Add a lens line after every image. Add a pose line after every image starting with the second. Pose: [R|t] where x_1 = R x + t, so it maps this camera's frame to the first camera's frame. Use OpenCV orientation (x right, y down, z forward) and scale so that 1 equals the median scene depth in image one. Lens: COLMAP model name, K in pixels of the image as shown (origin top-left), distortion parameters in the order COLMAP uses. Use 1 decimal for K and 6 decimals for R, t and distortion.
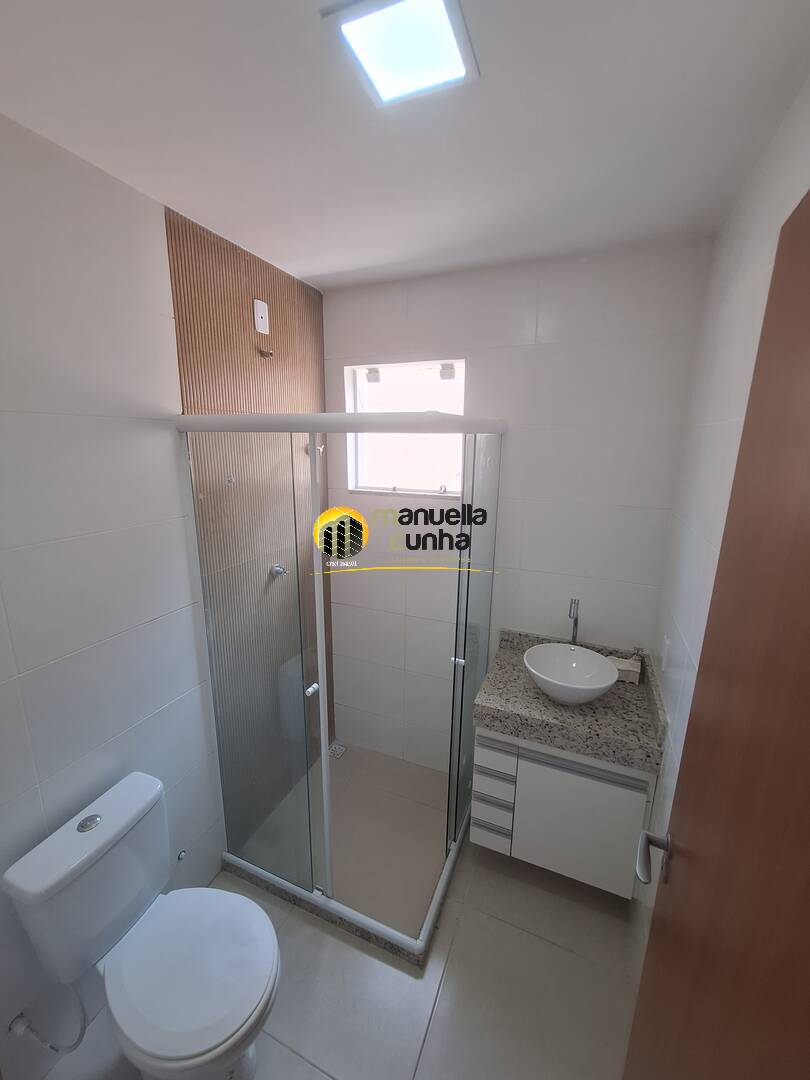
lens RADIAL K [[426.5, 0, 402.2], [0, 426.5, 540.7], [0, 0, 1]] dist [-0.001733, -0.000180]
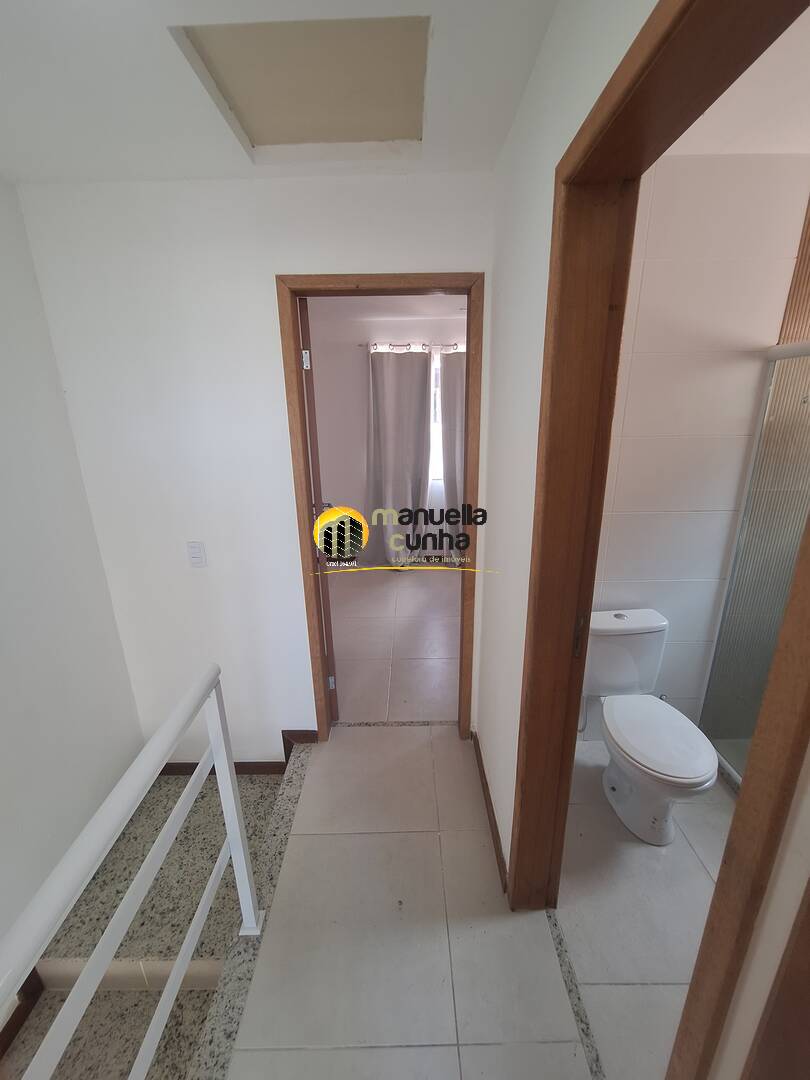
lens RADIAL K [[426.5, 0, 402.2], [0, 426.5, 540.7], [0, 0, 1]] dist [-0.001733, -0.000180]
pose [[0.416691, 0.246258, -0.875057, 0.163960], [-0.179503, 0.965945, 0.186358, 0.161203], [0.891149, 0.079422, 0.446705, -0.304347]]
